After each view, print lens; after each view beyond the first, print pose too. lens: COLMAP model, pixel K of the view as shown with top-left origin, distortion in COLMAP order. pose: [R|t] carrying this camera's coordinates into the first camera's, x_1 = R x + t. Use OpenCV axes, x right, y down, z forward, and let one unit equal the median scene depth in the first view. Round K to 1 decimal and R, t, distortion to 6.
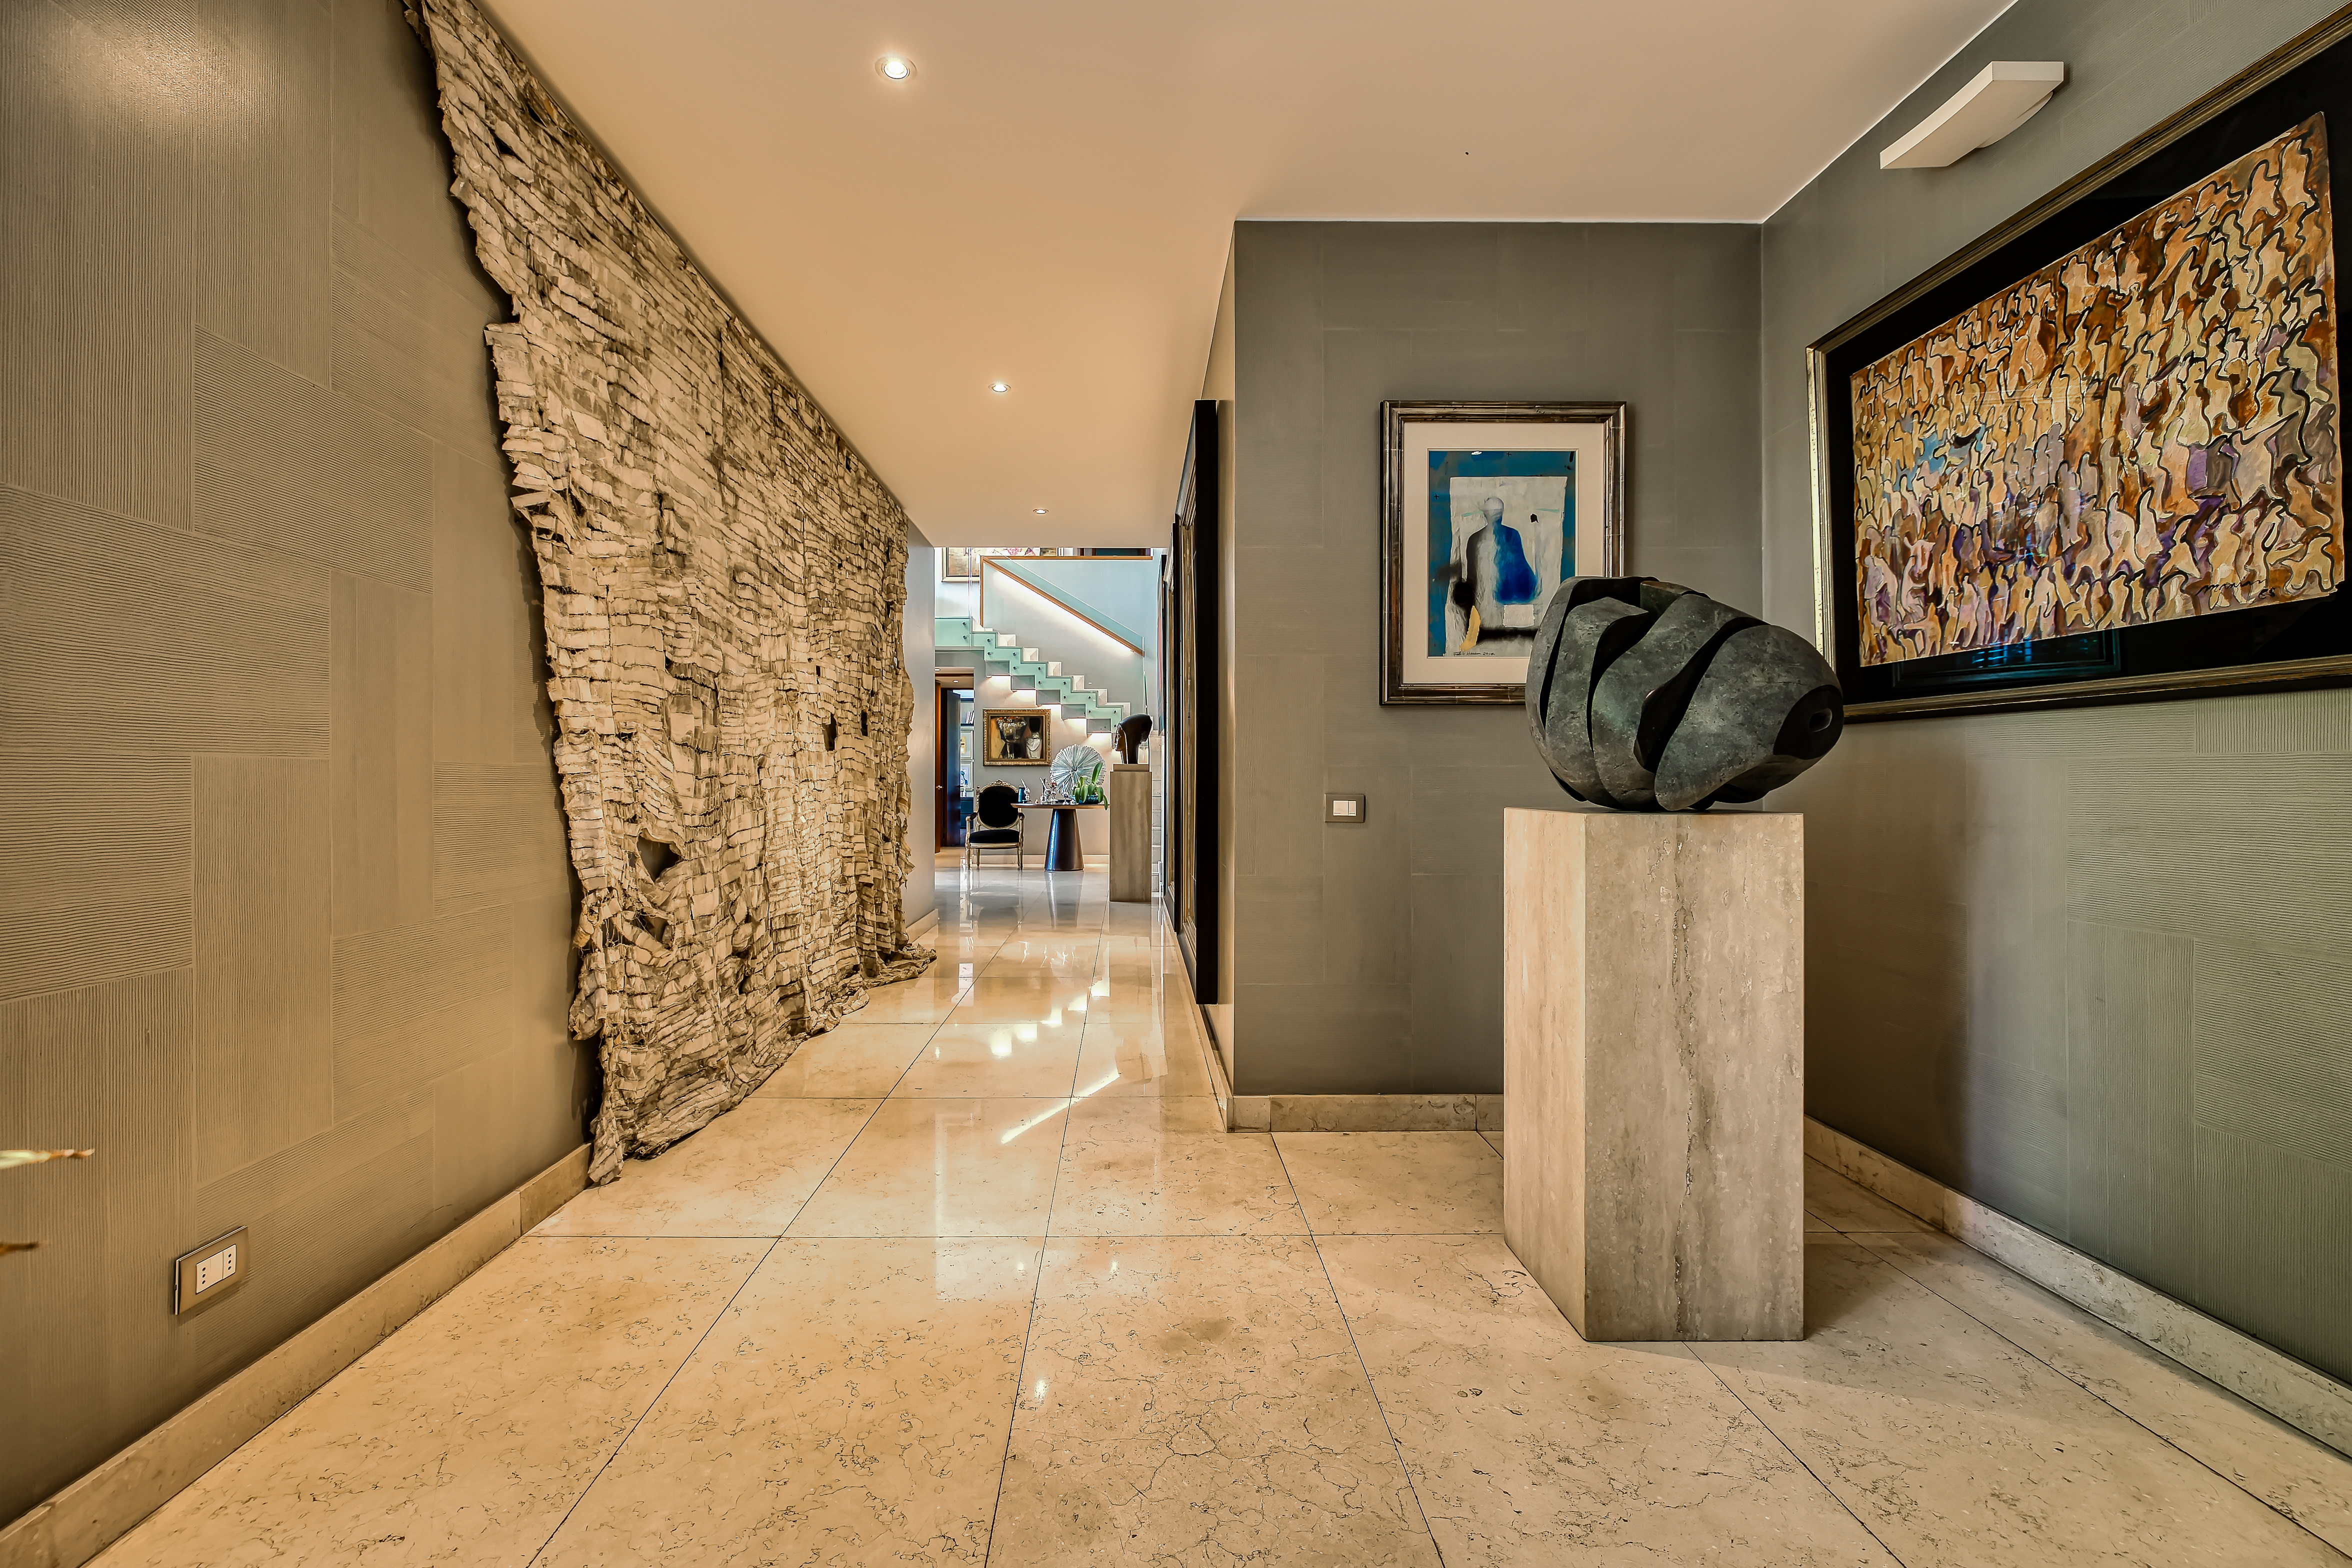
lens RADIAL K [[996.3, 0, 1109.3], [0, 996.3, 777.5], [0, 0, 1]] dist [-0.001801, -0.000395]
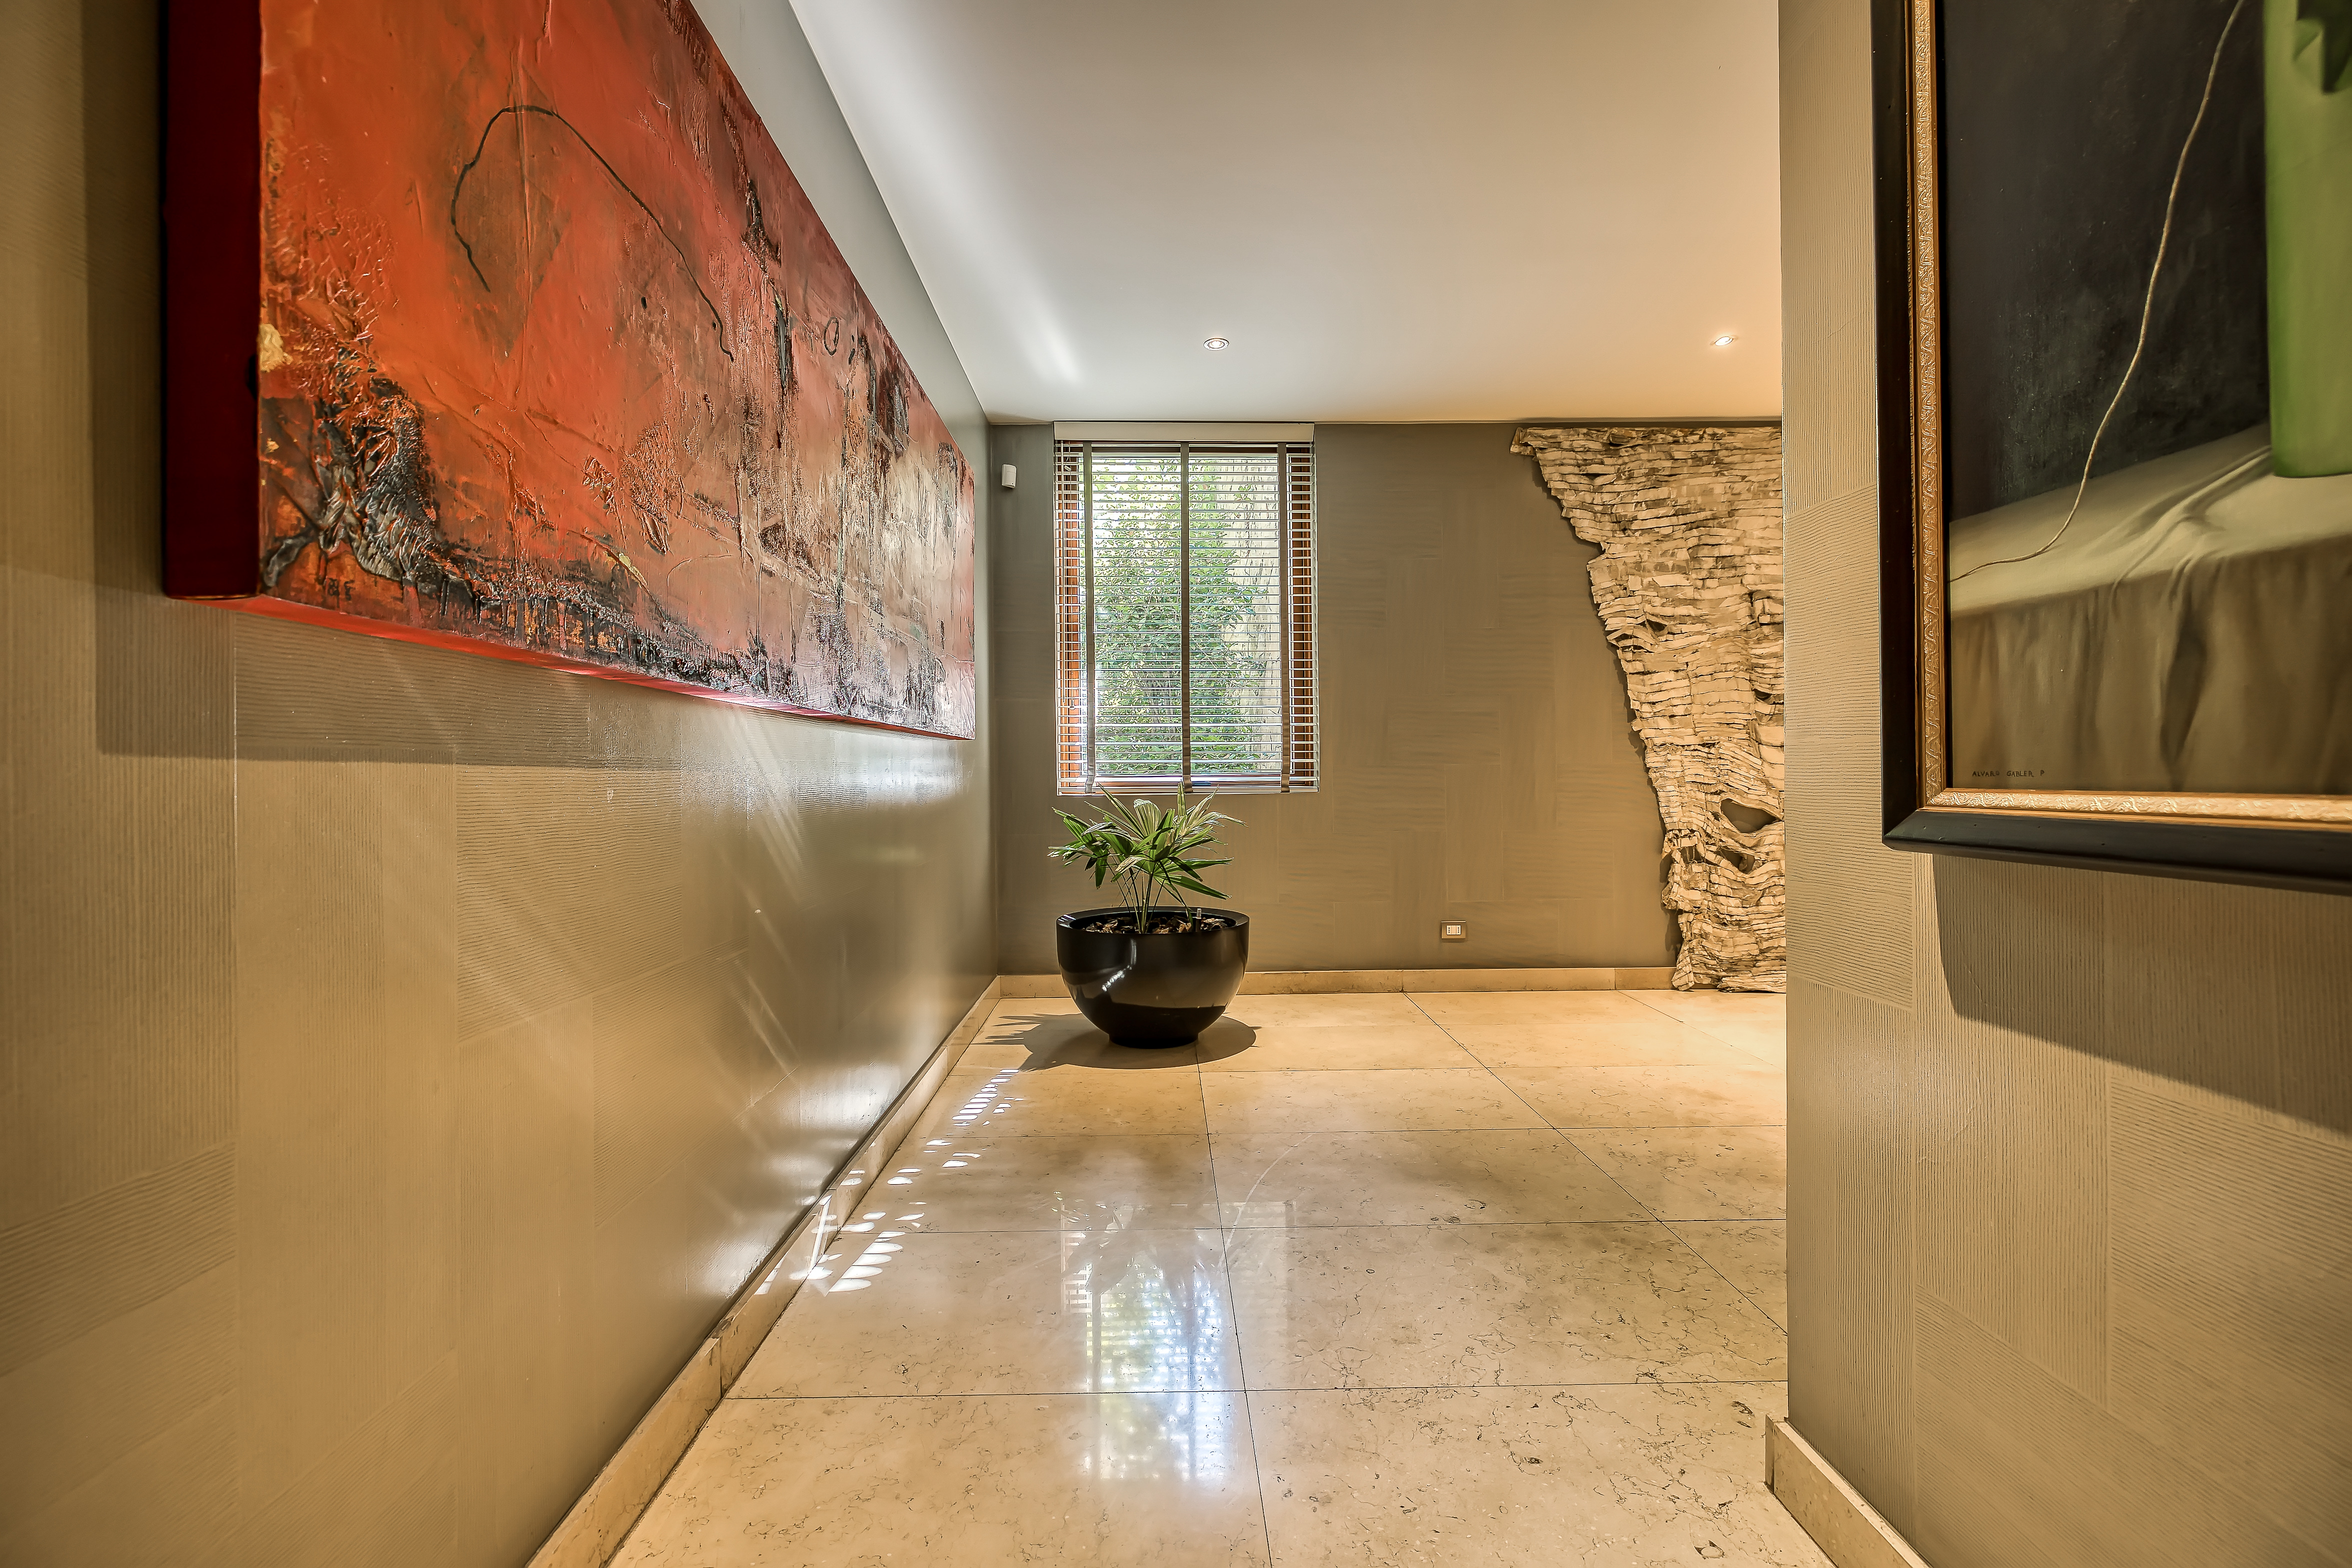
lens RADIAL K [[996.3, 0, 1171.9], [0, 996.3, 775.2], [0, 0, 1]] dist [-0.001801, -0.000395]
pose [[0.007064, 0.003492, -0.999969, 1.507389], [0.010316, 0.999940, 0.003565, -0.004964], [0.999922, -0.010341, 0.007027, 0.064947]]
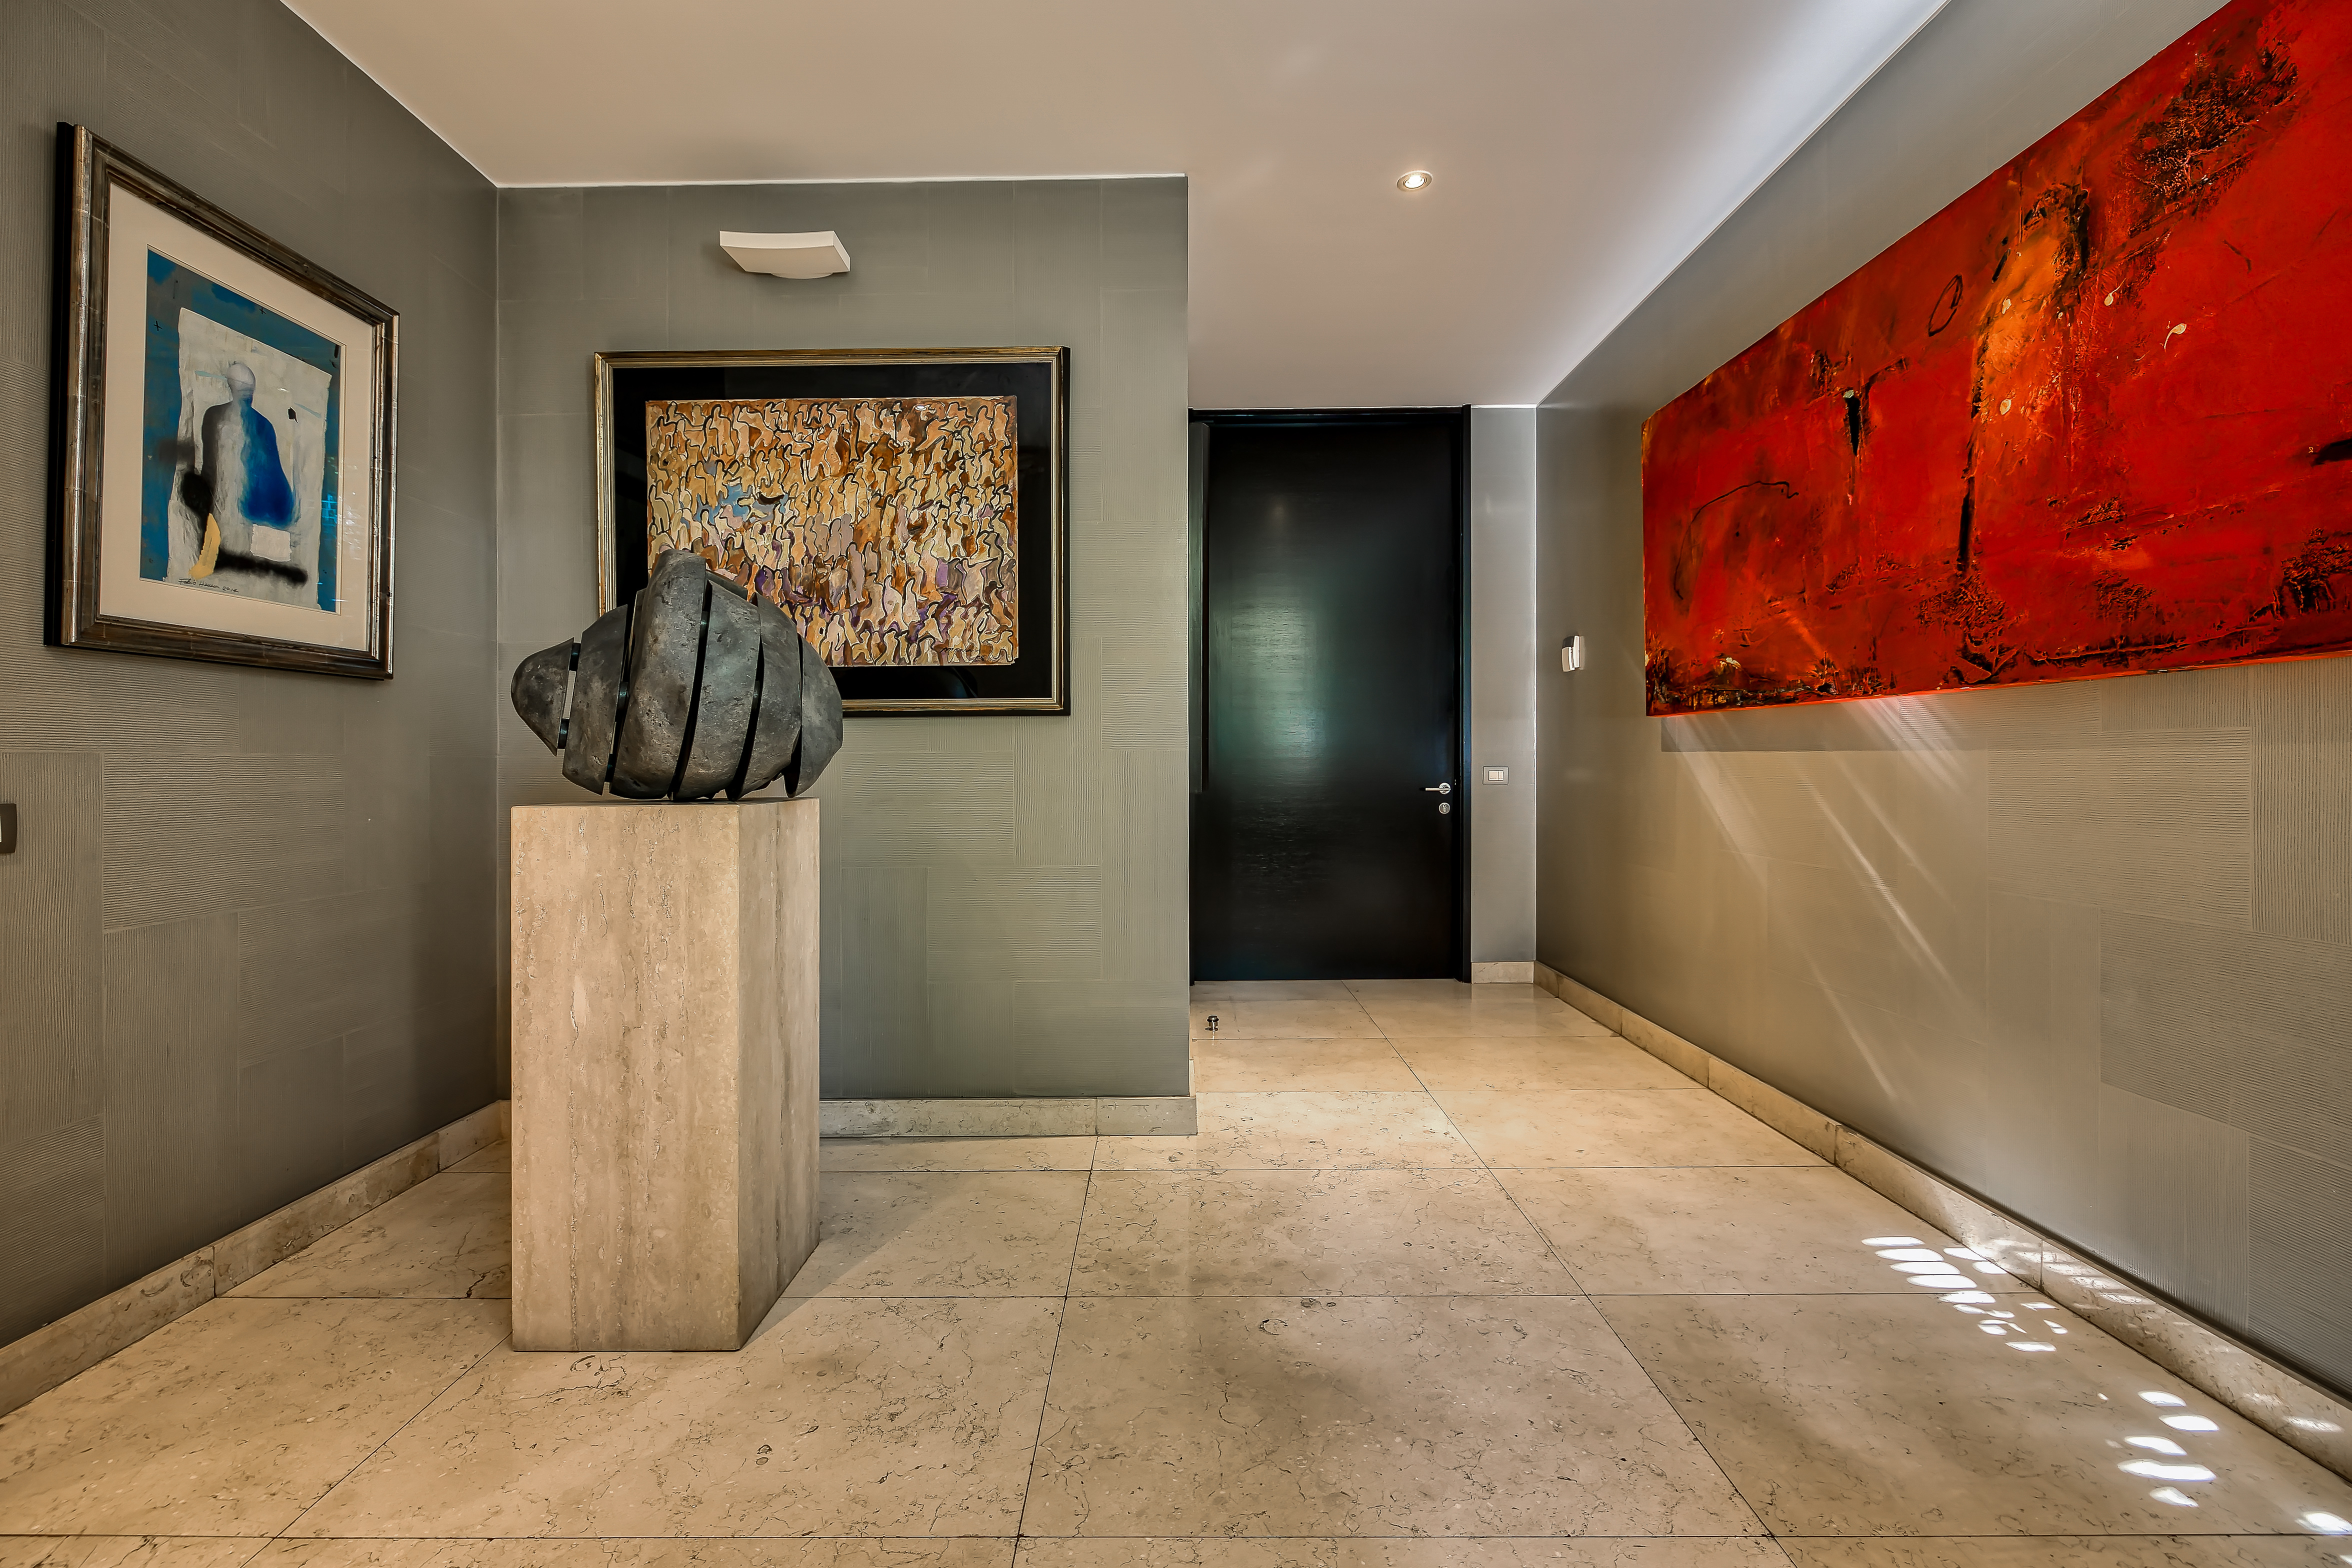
lens RADIAL K [[996.3, 0, 1174.8], [0, 996.3, 772.8], [0, 0, 1]] dist [-0.001801, -0.000395]
pose [[0.009117, -0.008611, 0.999921, -0.397322], [0.007141, 0.999938, 0.008546, 0.000067], [-0.999933, 0.007062, 0.009178, 0.468317]]
